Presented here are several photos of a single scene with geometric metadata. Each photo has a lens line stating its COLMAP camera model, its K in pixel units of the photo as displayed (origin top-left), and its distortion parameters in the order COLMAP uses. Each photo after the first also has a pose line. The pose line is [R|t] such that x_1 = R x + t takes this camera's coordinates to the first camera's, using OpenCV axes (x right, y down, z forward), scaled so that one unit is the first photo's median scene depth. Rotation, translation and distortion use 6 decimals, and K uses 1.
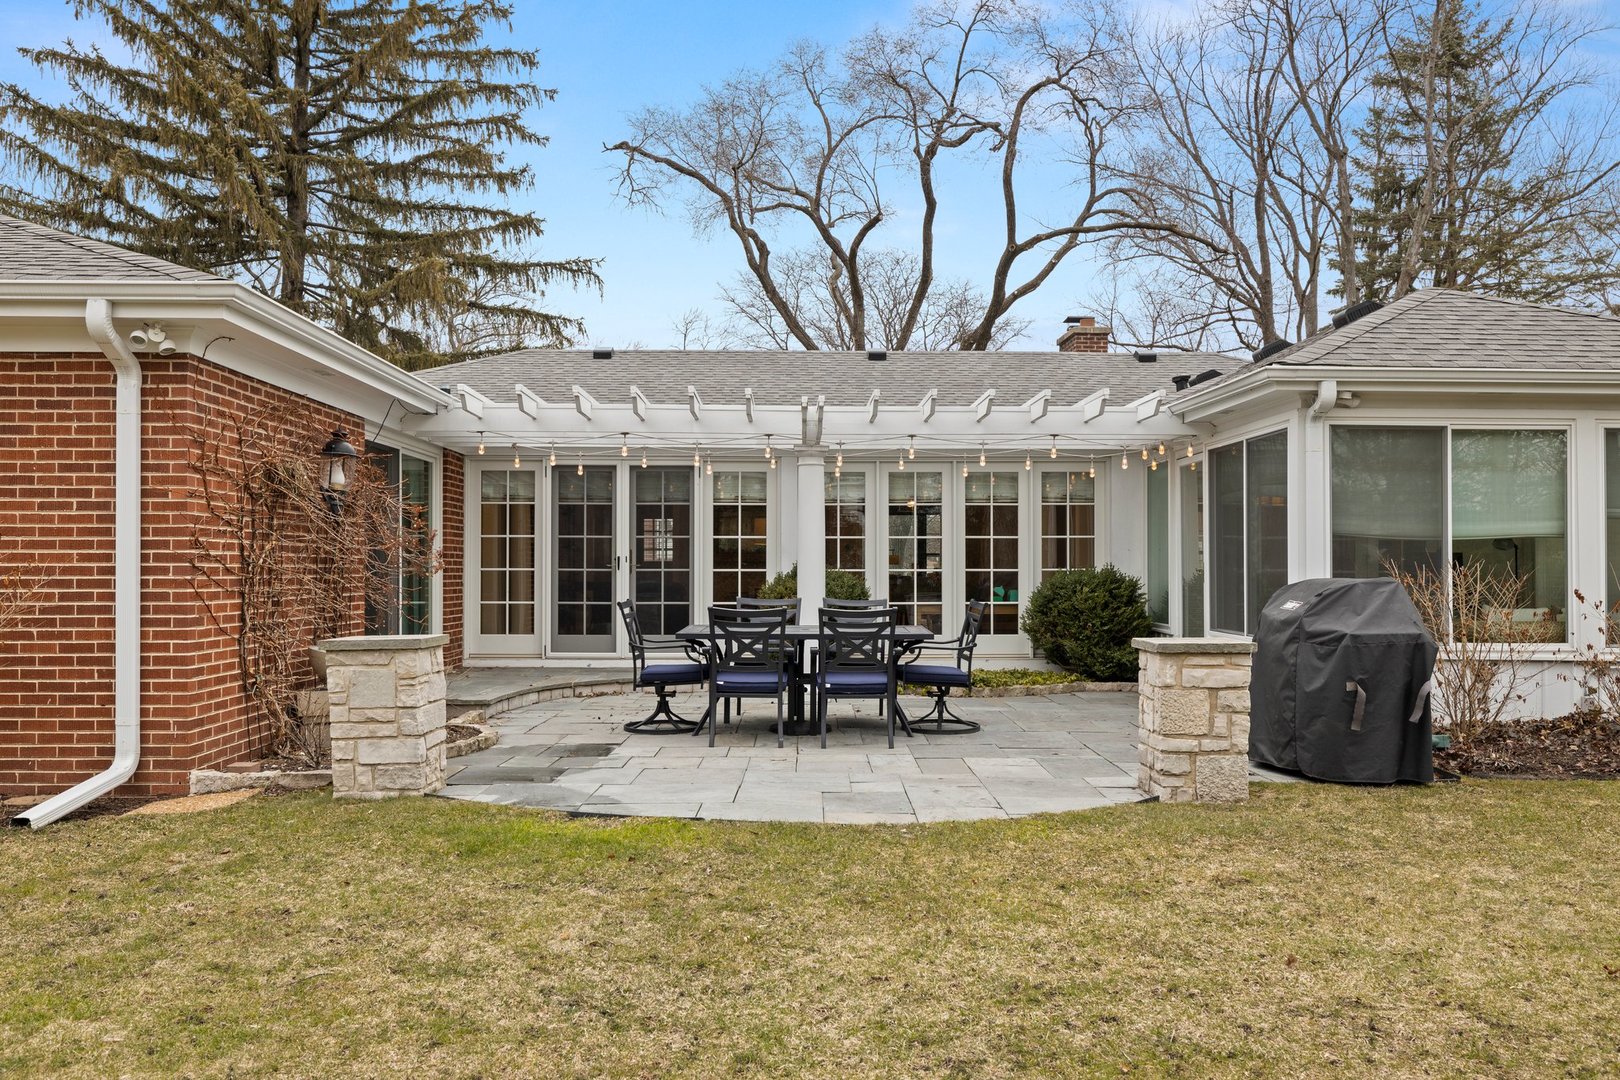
lens RADIAL K [[1299.7, 0, 813.3], [0, 1299.7, 542.3], [0, 0, 1]] dist [0.007755, 0.002959]
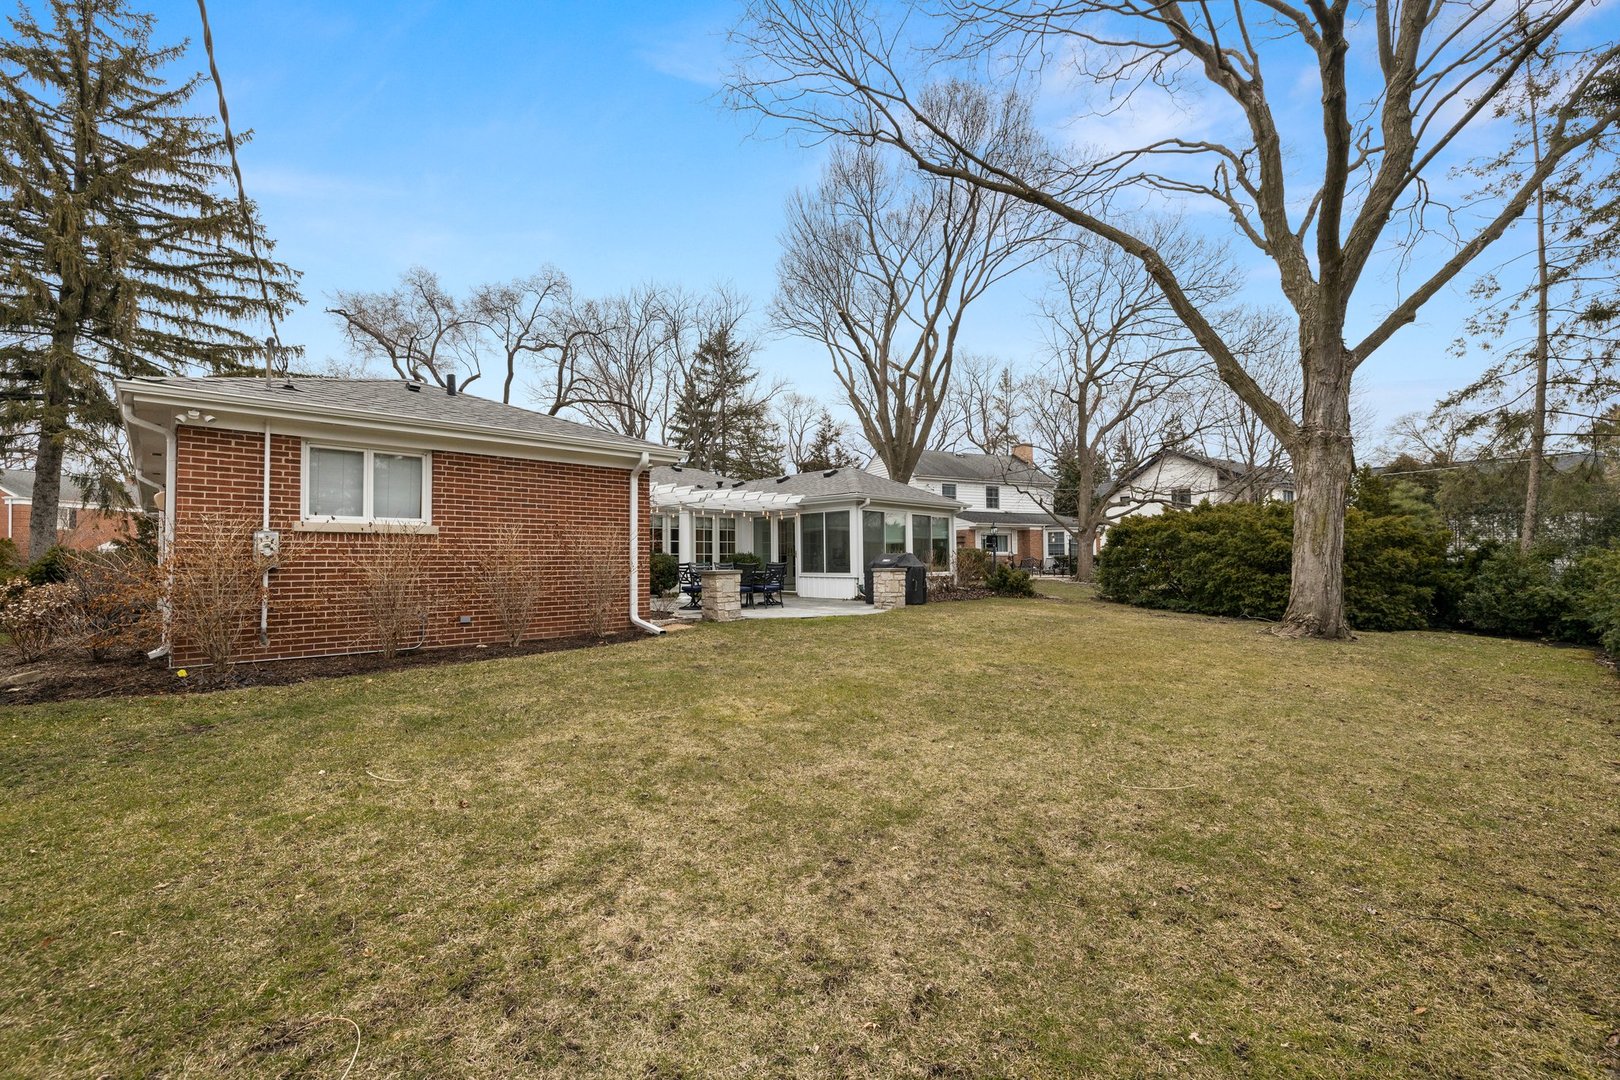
lens RADIAL K [[687.5, 0, 804.8], [0, 687.5, 540.6], [0, 0, 1]] dist [-0.001125, 0.000624]
pose [[0.738011, 0.014509, 0.674632, -0.380336], [-0.006261, 0.999873, -0.014655, 0.007565], [-0.674759, 0.006591, 0.738008, -0.096898]]
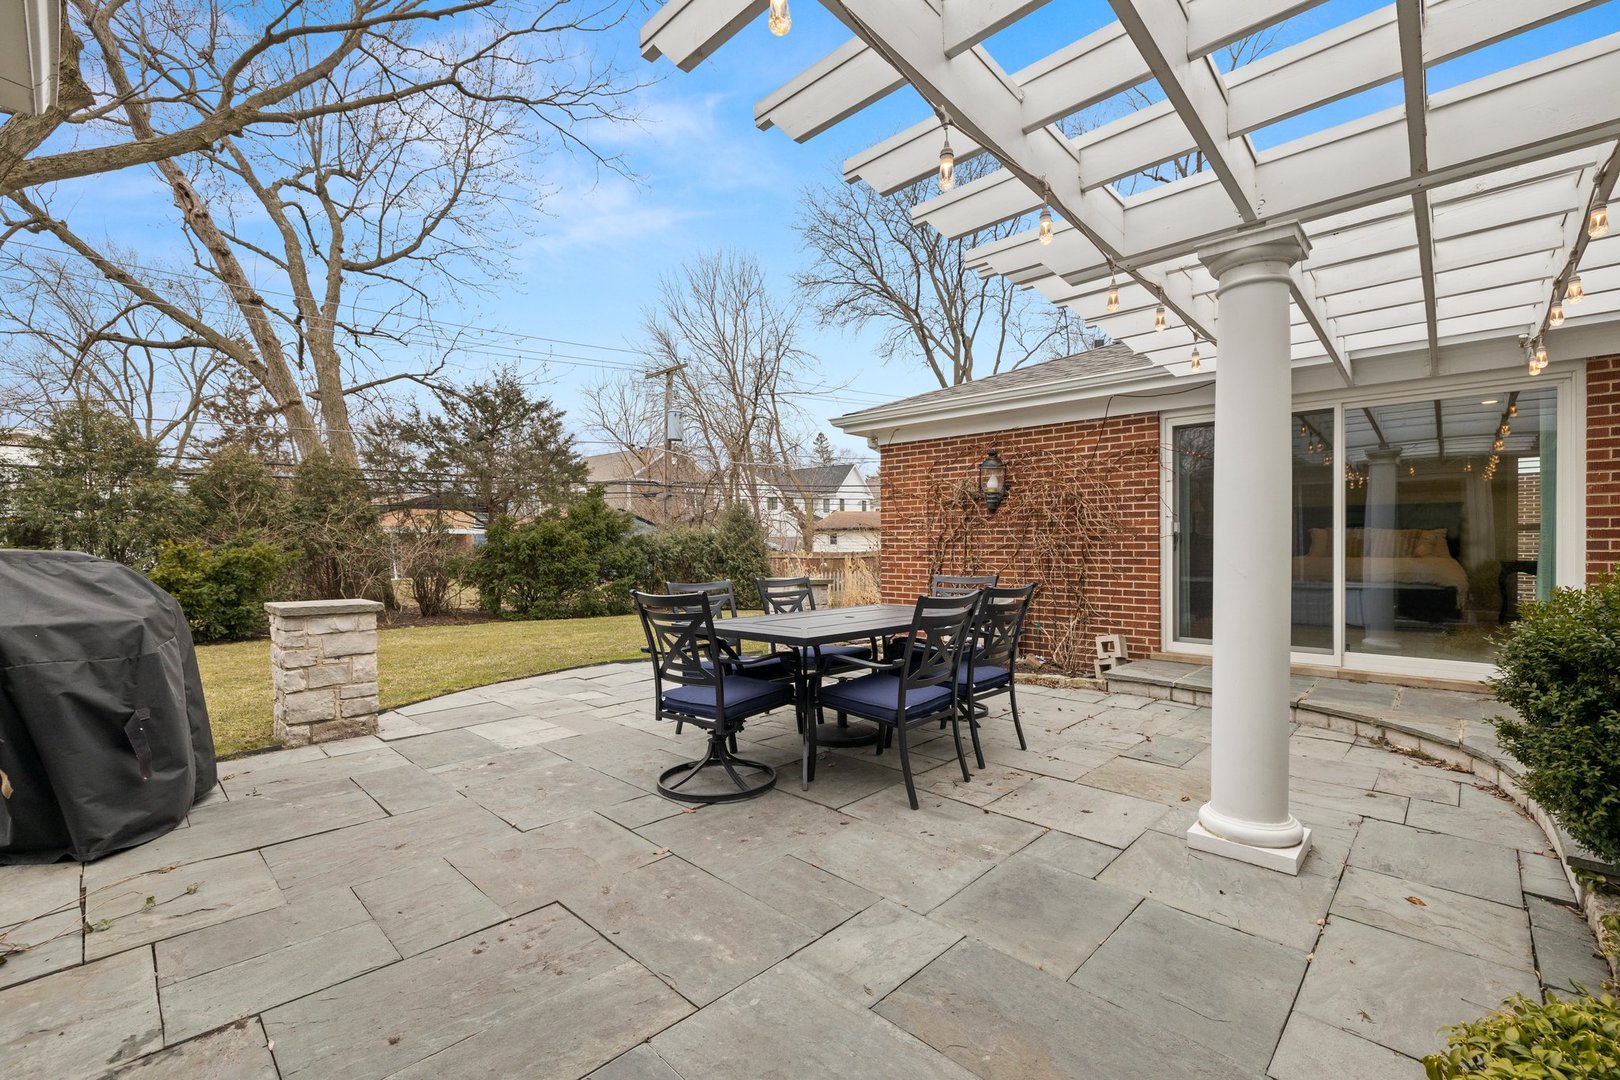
lens RADIAL K [[687.5, 0, 806.1], [0, 687.5, 546.4], [0, 0, 1]] dist [-0.001125, 0.000624]
pose [[-0.701575, -0.005046, -0.712578, 0.129581], [0.013298, 0.999708, -0.020171, 0.013167], [0.712472, -0.023628, -0.701303, 0.523144]]
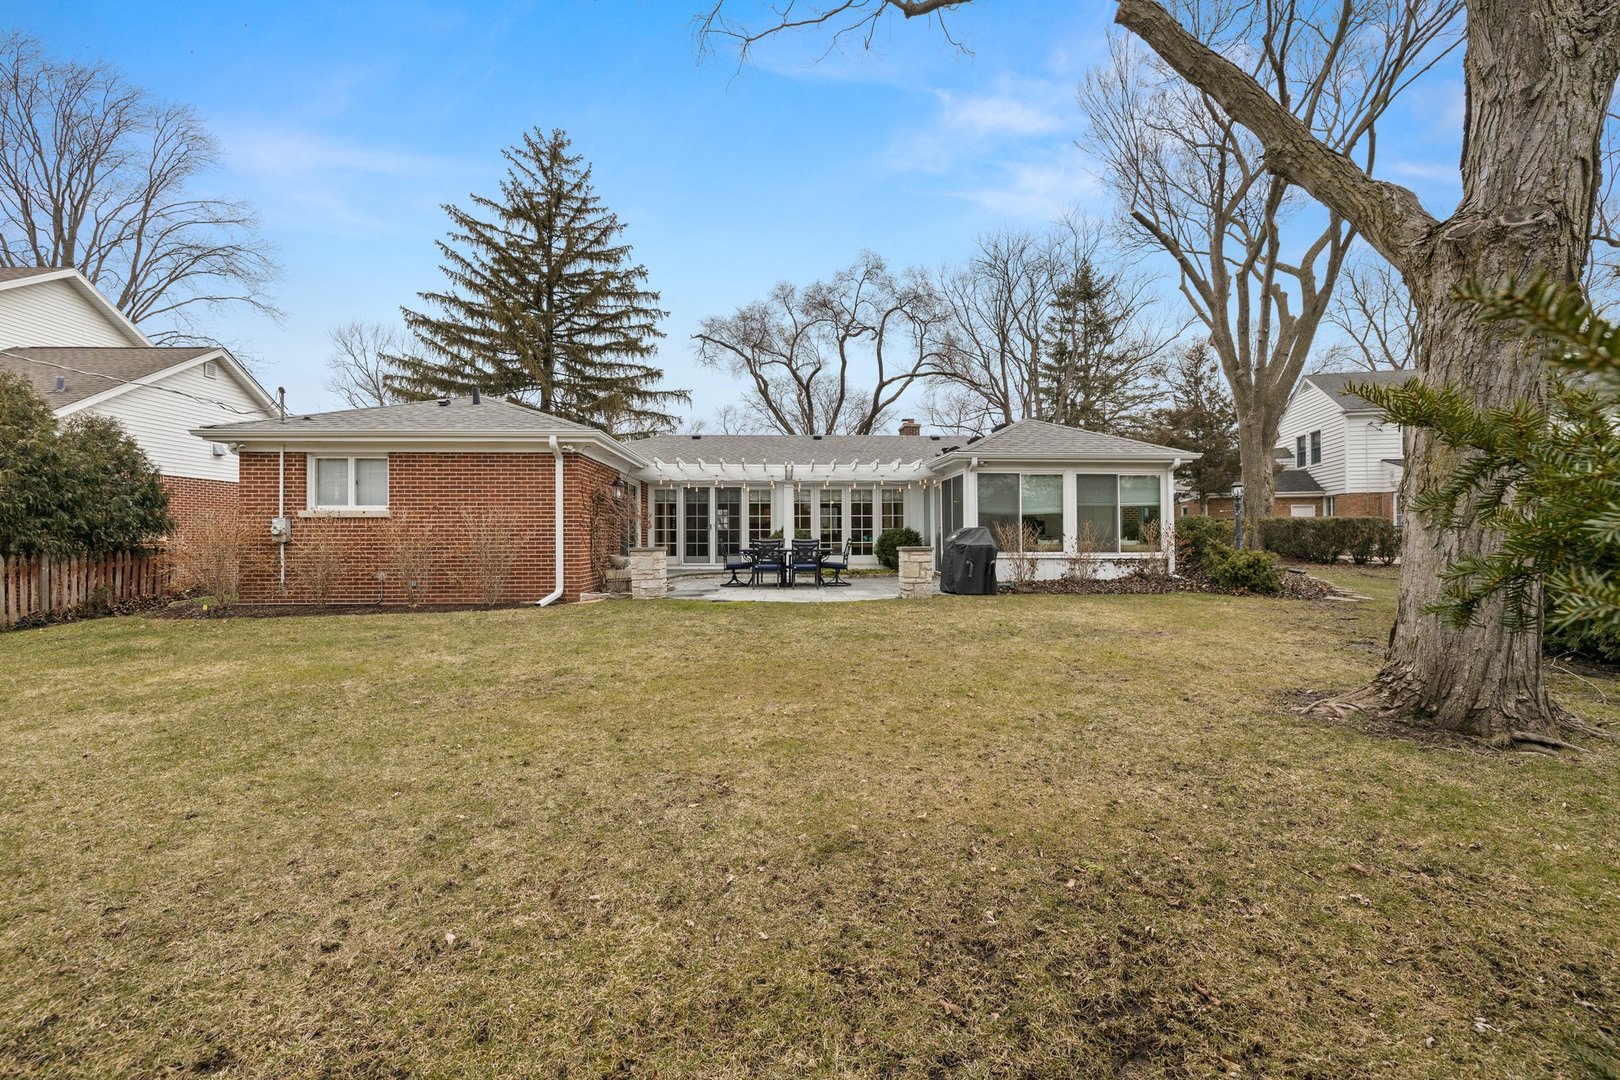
lens RADIAL K [[687.5, 0, 804.1], [0, 687.5, 537.4], [0, 0, 1]] dist [-0.001125, 0.000624]
pose [[0.999776, -0.005260, 0.020483, 0.000339], [0.004851, 0.999789, 0.019963, 0.006017], [-0.020584, -0.019860, 0.999591, -0.177826]]
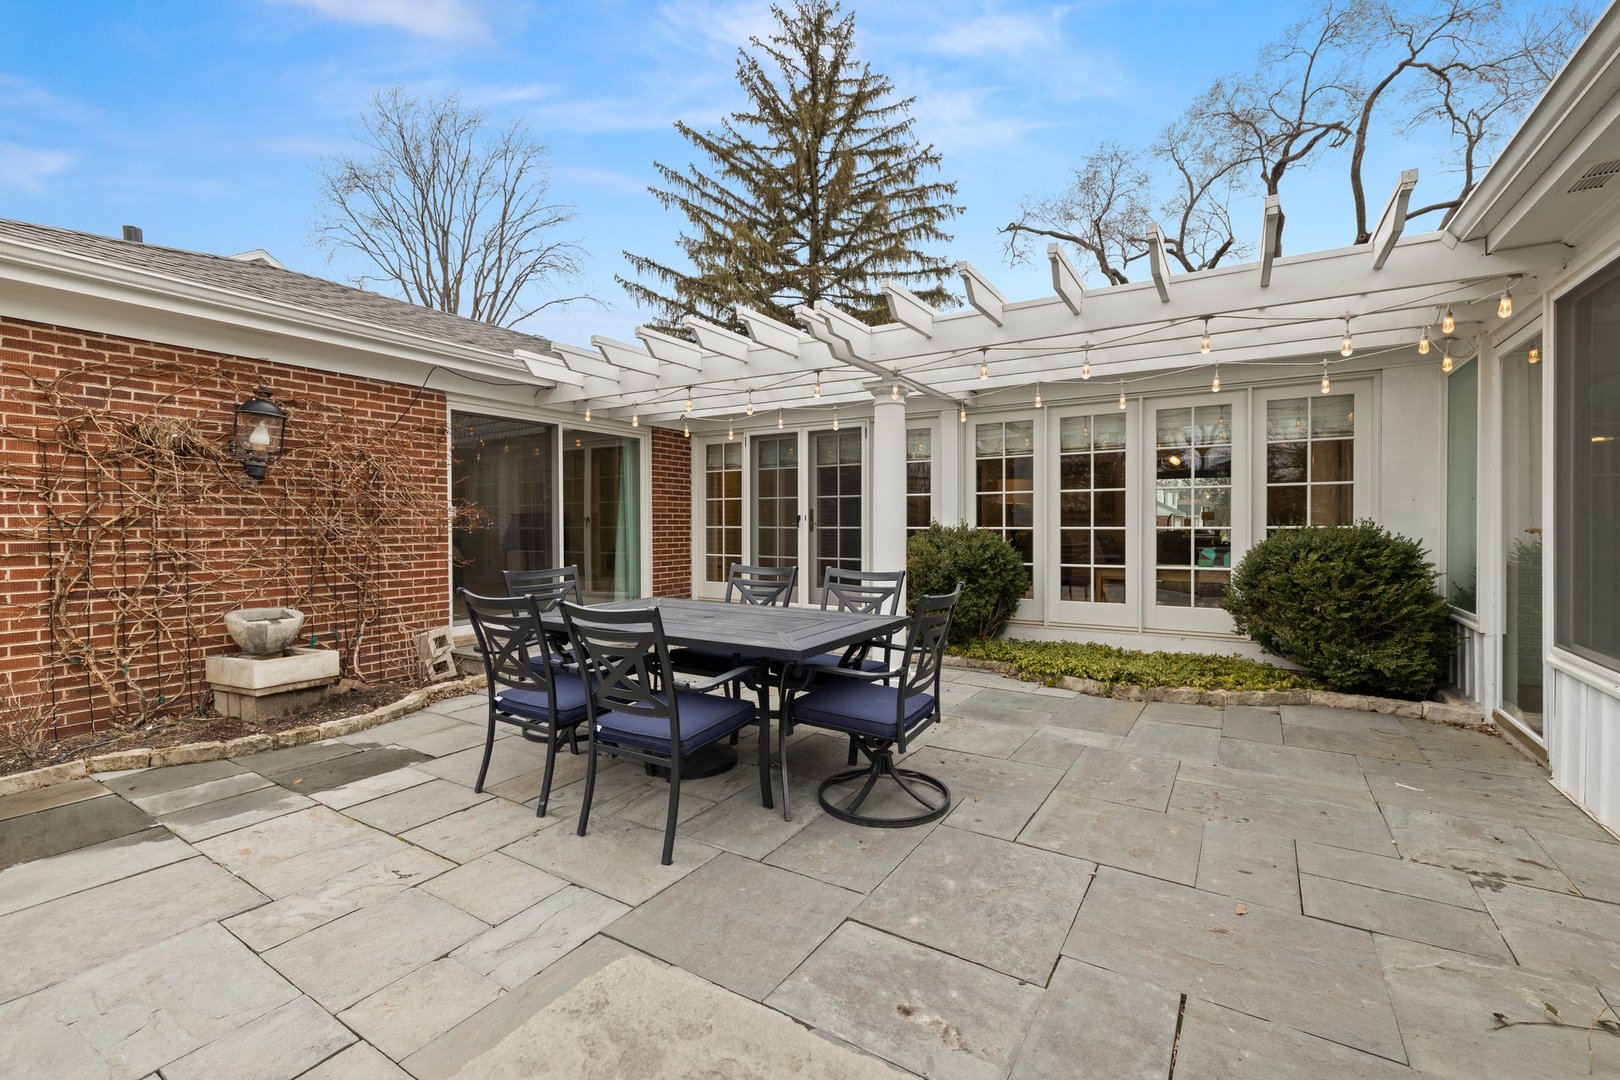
lens RADIAL K [[687.5, 0, 803.1], [0, 687.5, 531.3], [0, 0, 1]] dist [-0.001125, 0.000624]
pose [[0.834790, 0.003761, -0.550556, 0.099793], [0.014792, 0.999463, 0.029255, 0.004343], [0.550370, -0.032565, 0.834286, 0.296032]]
